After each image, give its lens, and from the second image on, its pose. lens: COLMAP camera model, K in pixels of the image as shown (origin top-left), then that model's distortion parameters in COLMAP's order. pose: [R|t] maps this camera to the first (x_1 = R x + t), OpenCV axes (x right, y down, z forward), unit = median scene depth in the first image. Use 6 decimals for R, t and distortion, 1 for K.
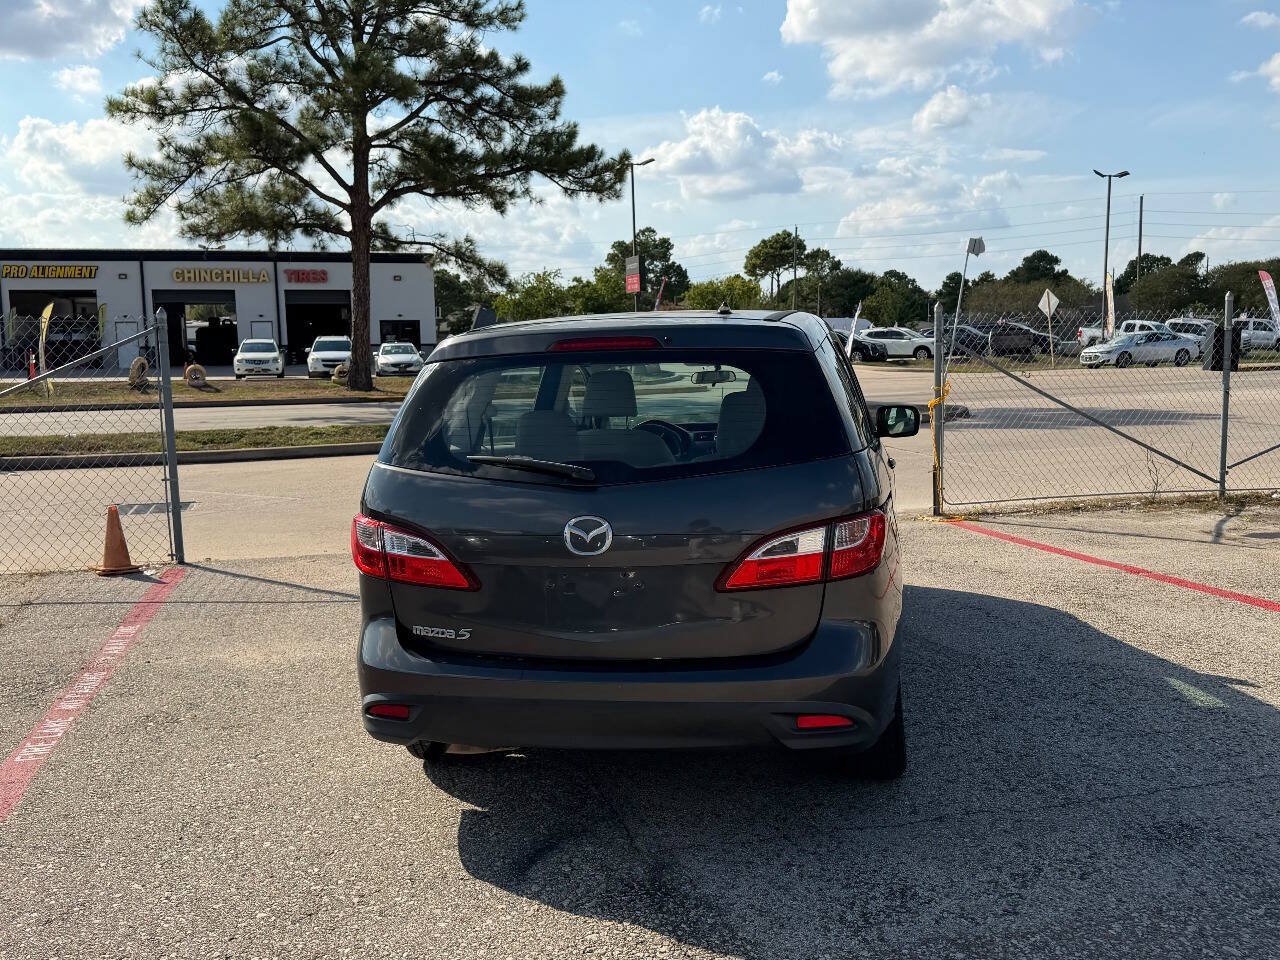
lens RADIAL K [[1195.2, 0, 643.1], [0, 1195.2, 485.1], [0, 0, 1]] dist [0.184336, -0.392468]
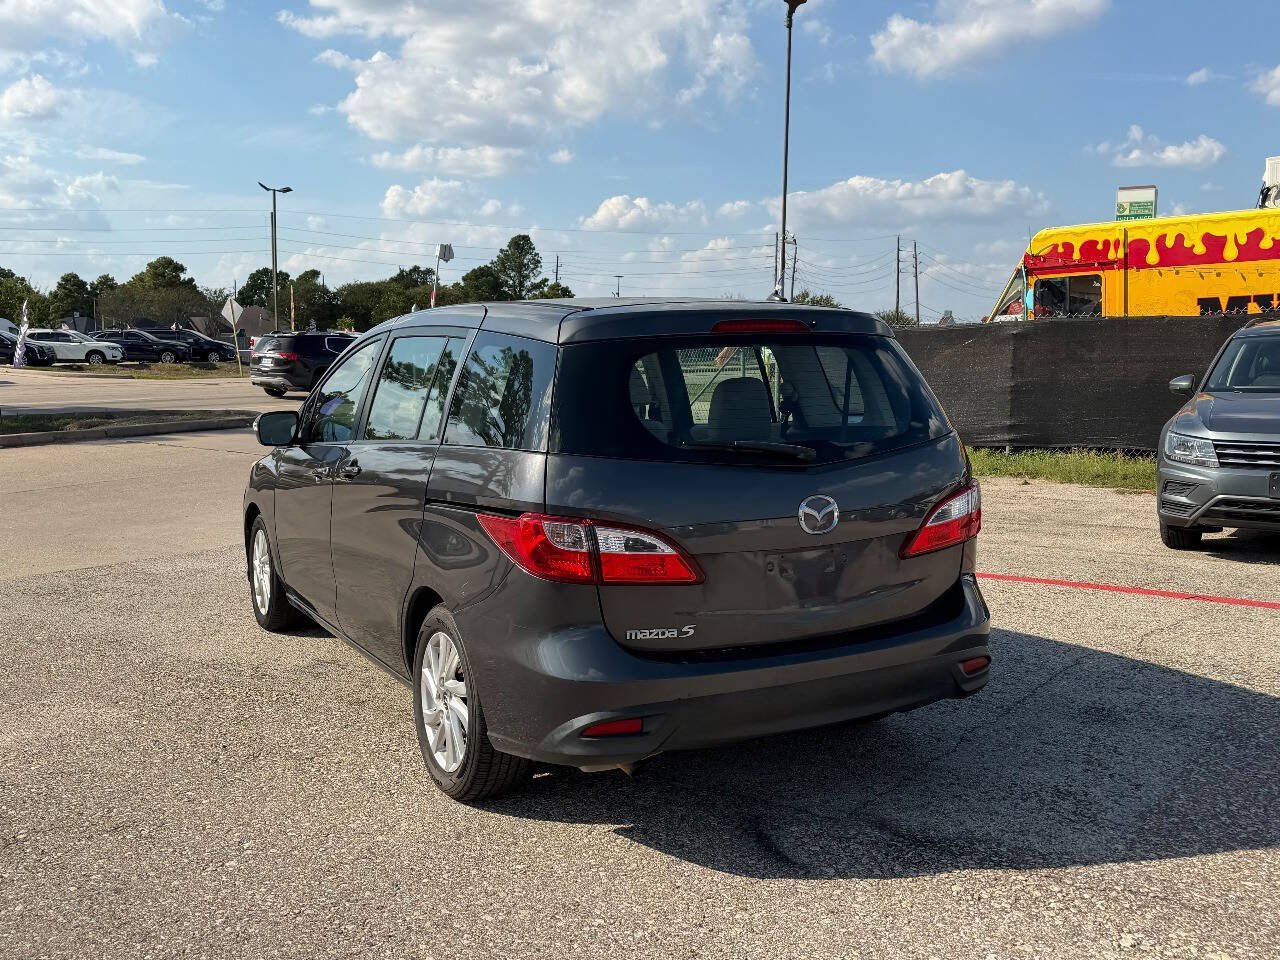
lens RADIAL K [[1196.2, 0, 635.2], [0, 1196.2, 483.5], [0, 0, 1]] dist [0.179074, -0.373478]
pose [[0.771829, -0.051842, 0.633713, -0.085219], [0.057700, 0.998269, 0.011390, -0.000437], [-0.633207, 0.027774, 0.773484, 0.033311]]
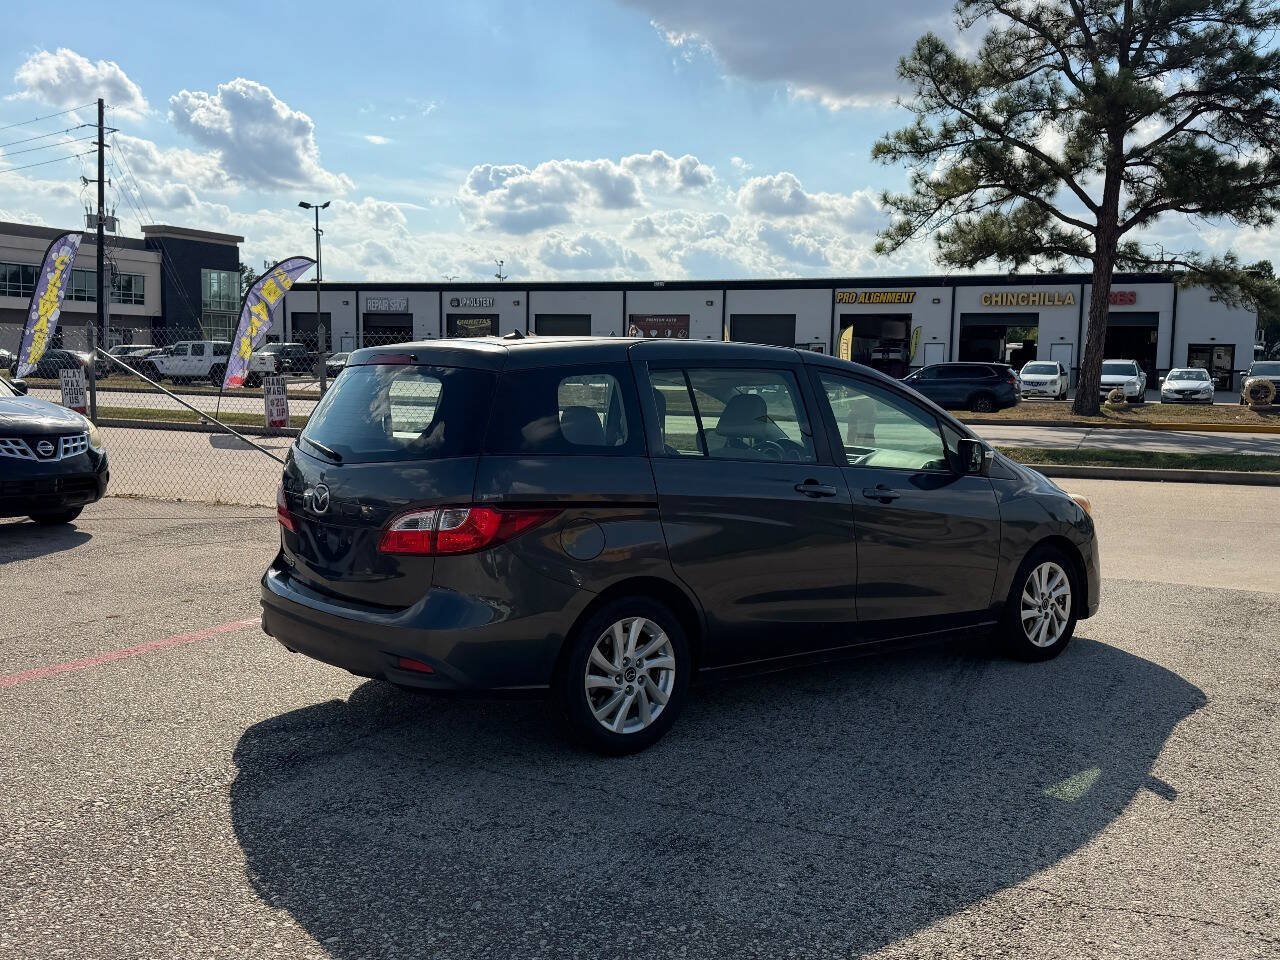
lens RADIAL K [[1195.8, 0, 634.4], [0, 1195.8, 478.9], [0, 0, 1]] dist [0.164066, -0.317959]
pose [[0.767180, 0.092173, -0.634775, 0.115304], [-0.106592, 0.994181, 0.015536, -0.004141], [0.632513, 0.055743, 0.772541, 0.017731]]
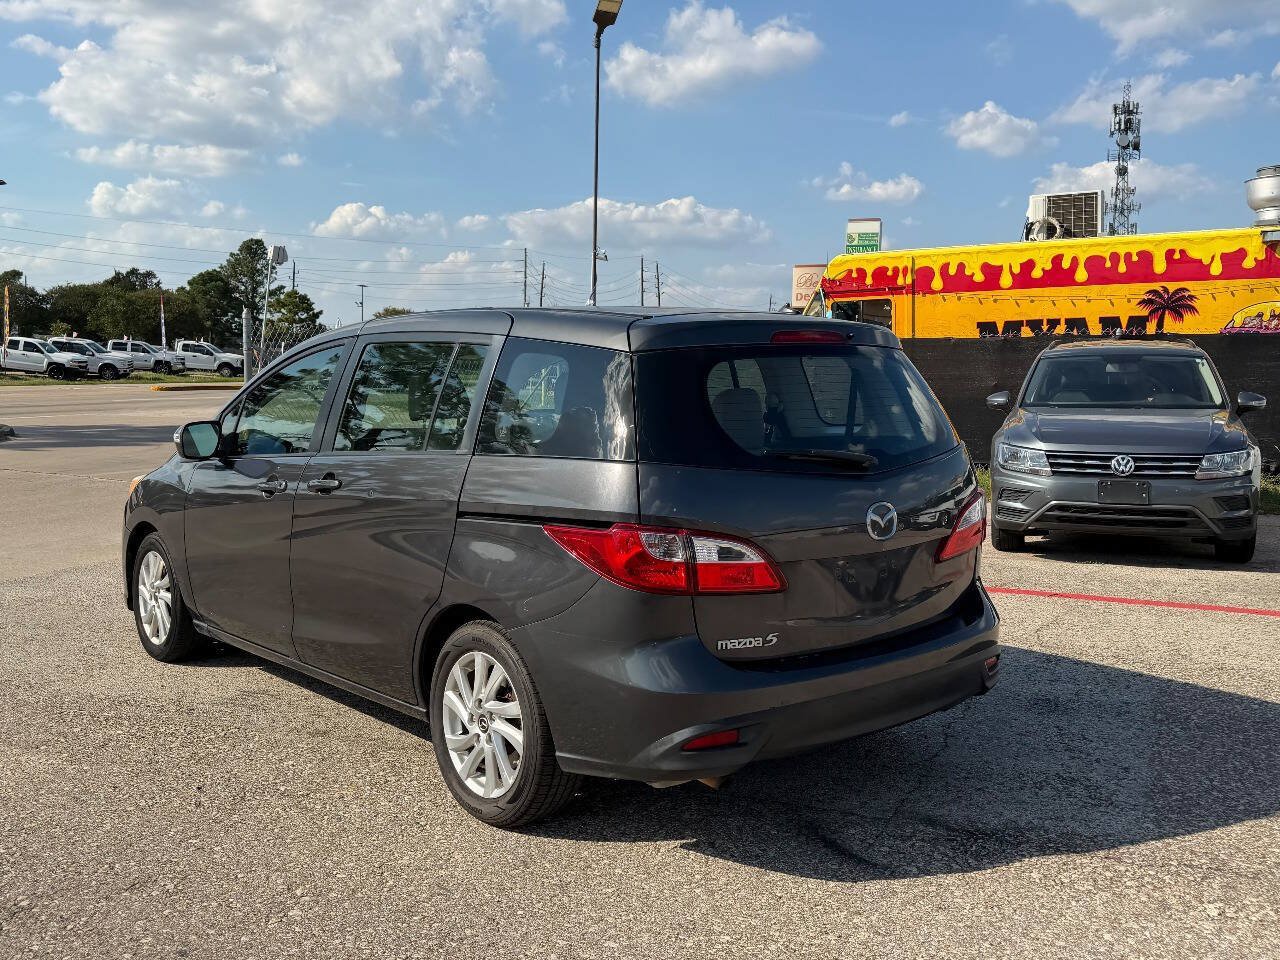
lens RADIAL K [[1195.2, 0, 646.3], [0, 1195.2, 477.3], [0, 0, 1]] dist [0.180924, -0.382198]
pose [[0.613100, -0.046719, 0.788622, -0.104575], [0.065545, 0.997816, 0.008155, -0.001817], [-0.787281, 0.046690, 0.614824, 0.055052]]
